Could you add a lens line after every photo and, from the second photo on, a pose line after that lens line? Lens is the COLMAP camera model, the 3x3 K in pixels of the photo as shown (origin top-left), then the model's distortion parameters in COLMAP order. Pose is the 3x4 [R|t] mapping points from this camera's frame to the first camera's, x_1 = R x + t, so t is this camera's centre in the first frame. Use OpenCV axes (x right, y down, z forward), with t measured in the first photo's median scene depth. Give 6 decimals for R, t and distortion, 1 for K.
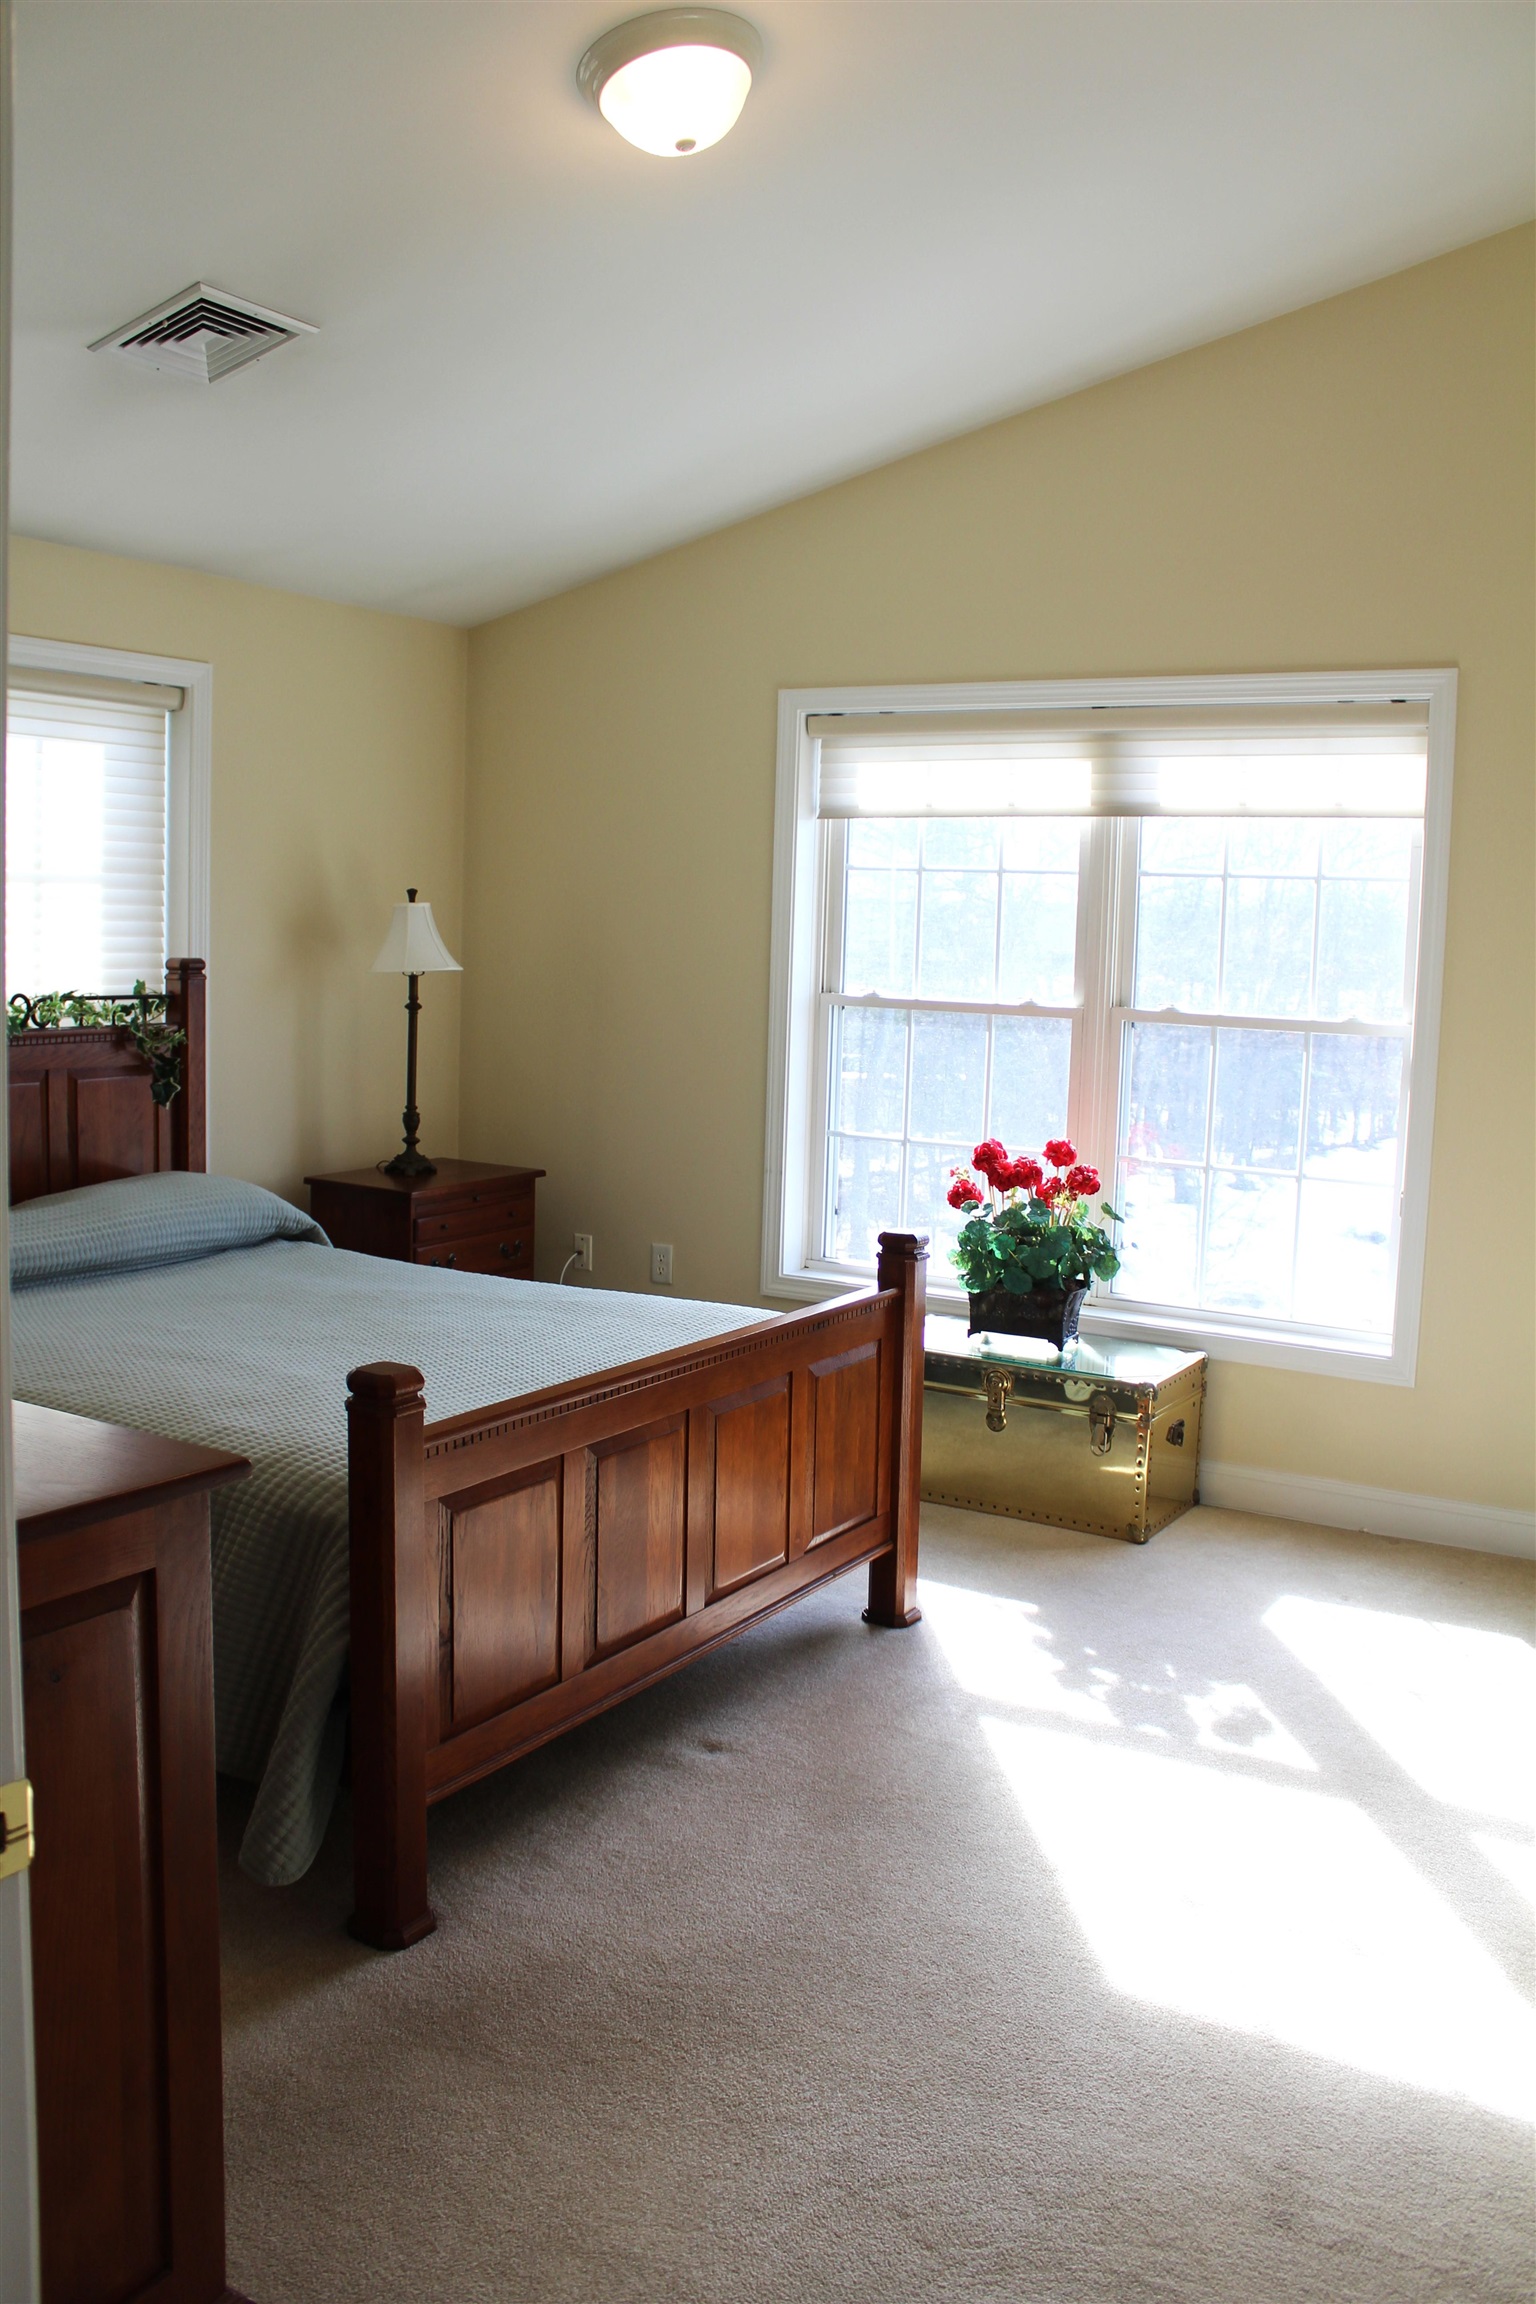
lens RADIAL K [[1942.7, 0, 770.0], [0, 1942.7, 1116.5], [0, 0, 1]] dist [-0.203421, 0.182597]
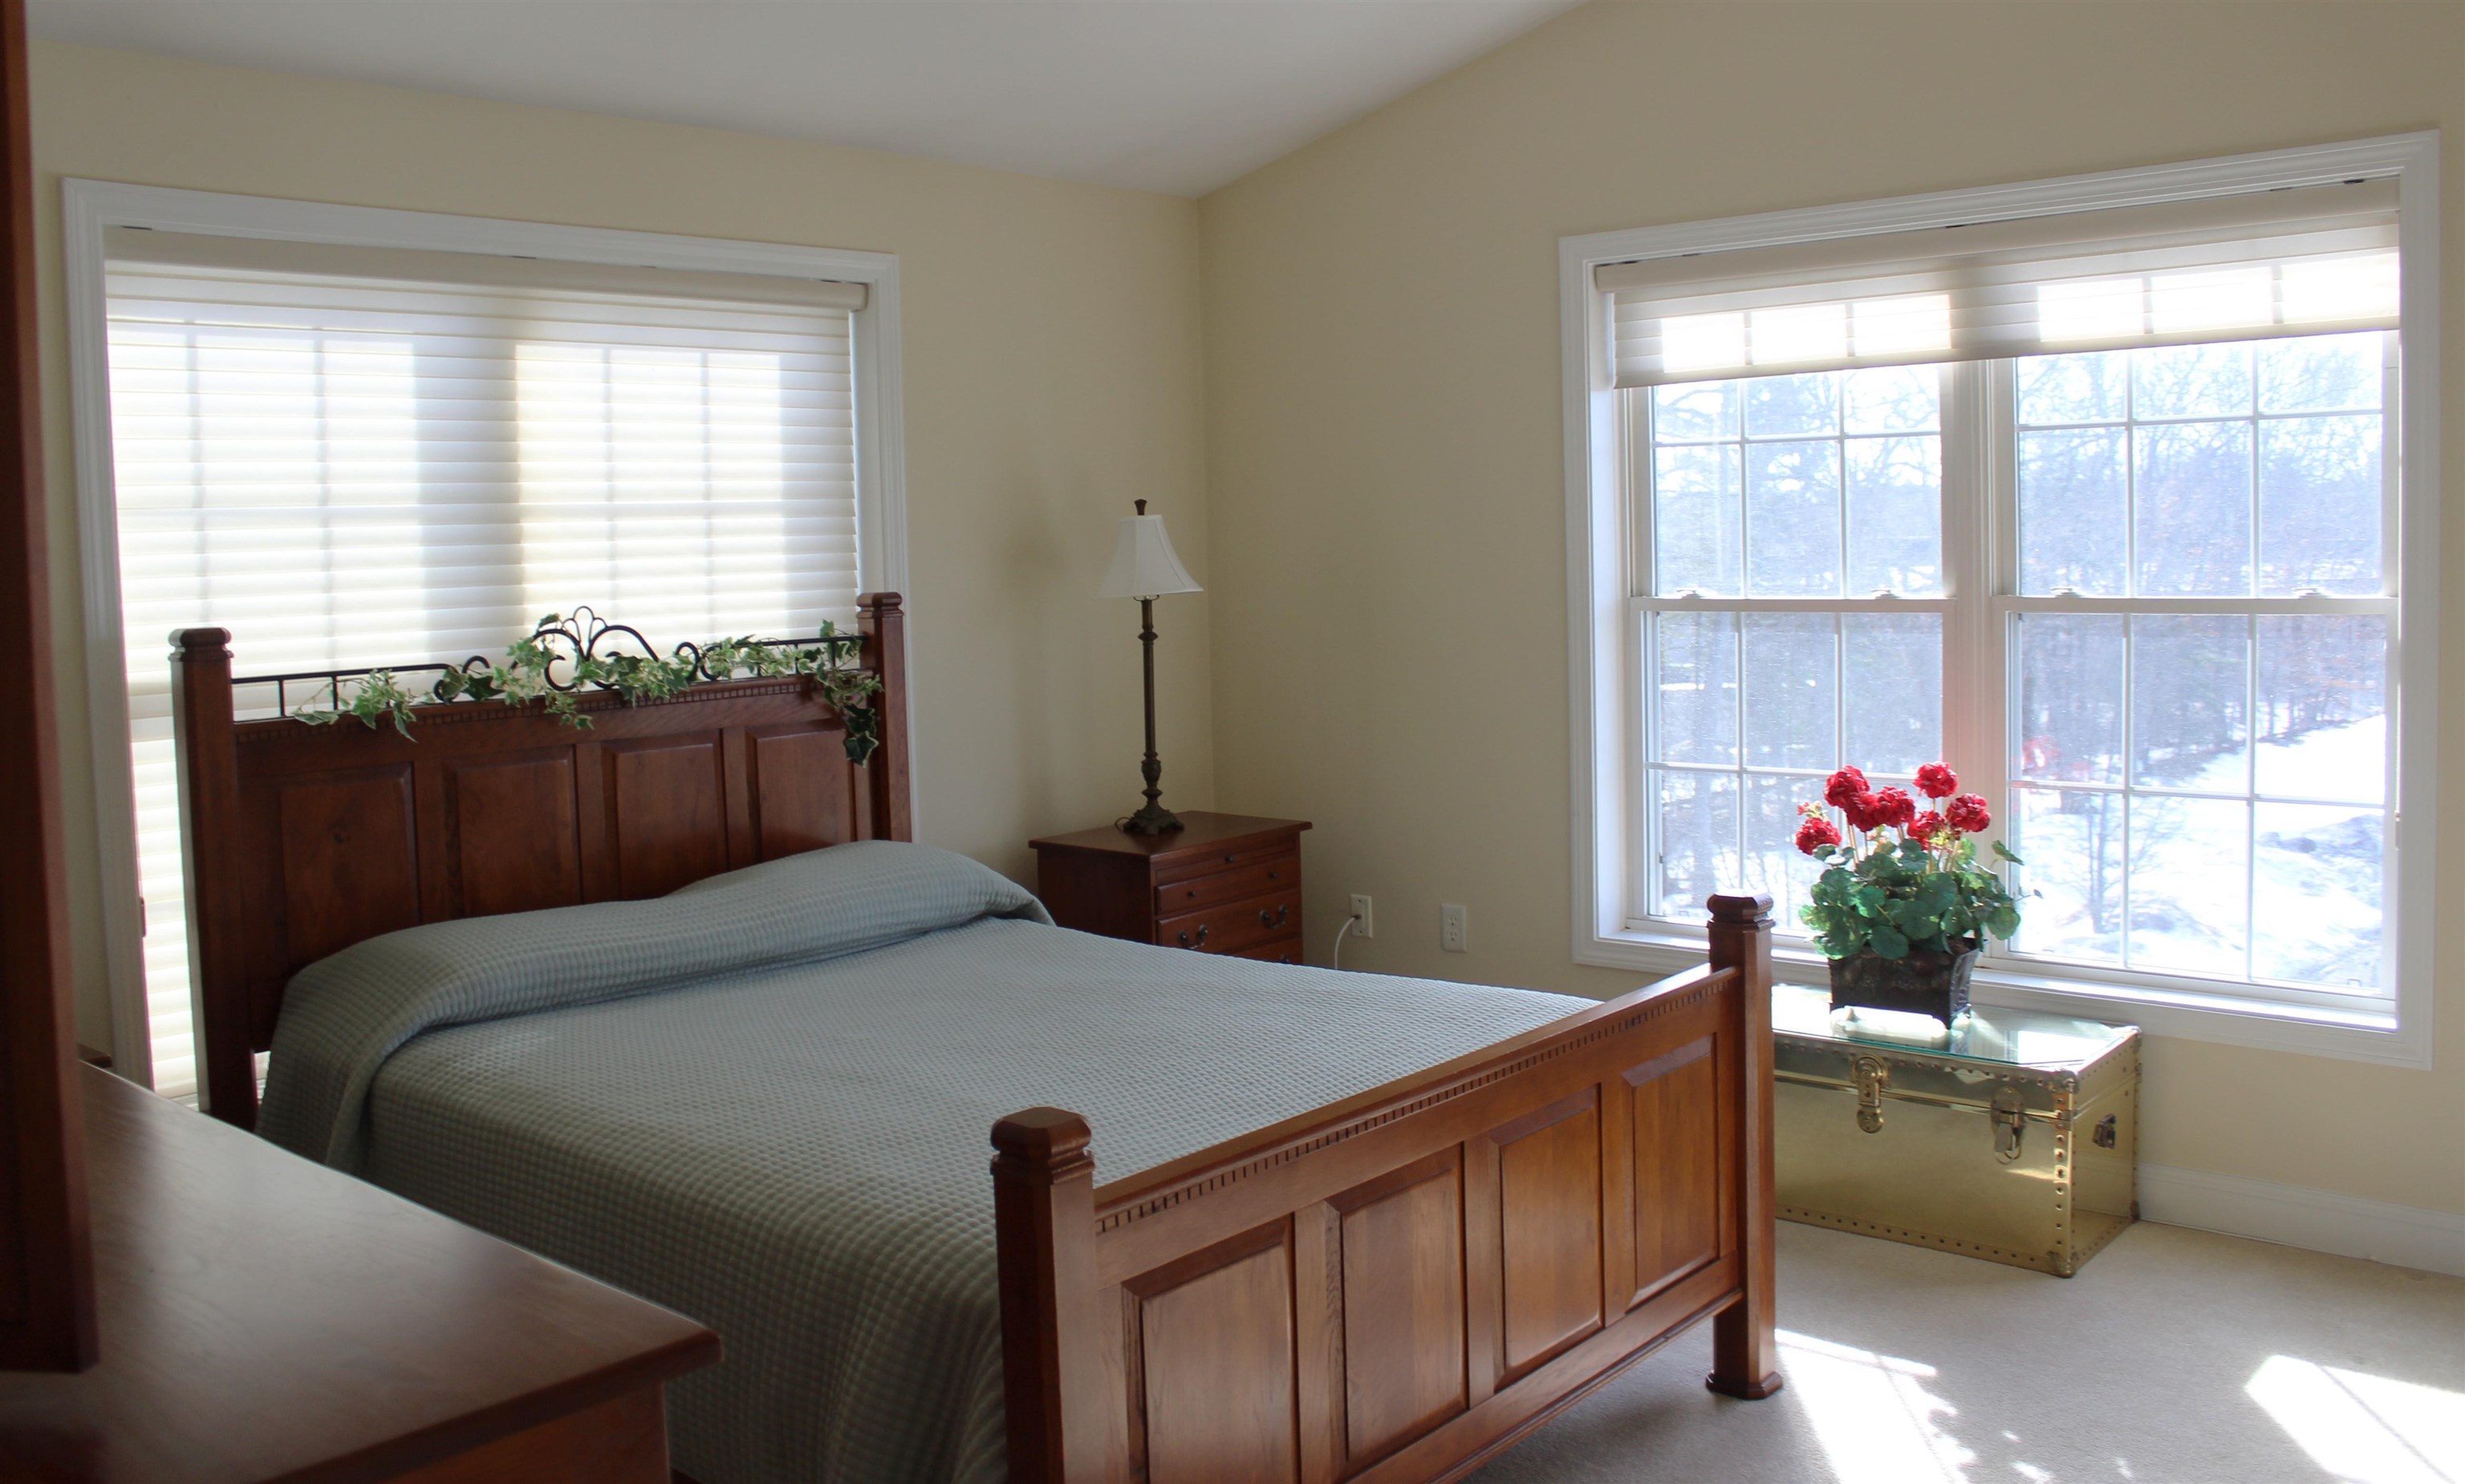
lens RADIAL K [[2020.6, 0, 1226.1], [0, 2020.6, 660.5], [0, 0, 1]] dist [-0.151301, 0.142273]
pose [[0.981732, -0.046391, -0.184526, 0.015471], [0.039119, 0.998315, -0.042857, -0.007185], [0.186204, 0.034855, 0.981893, 0.136591]]
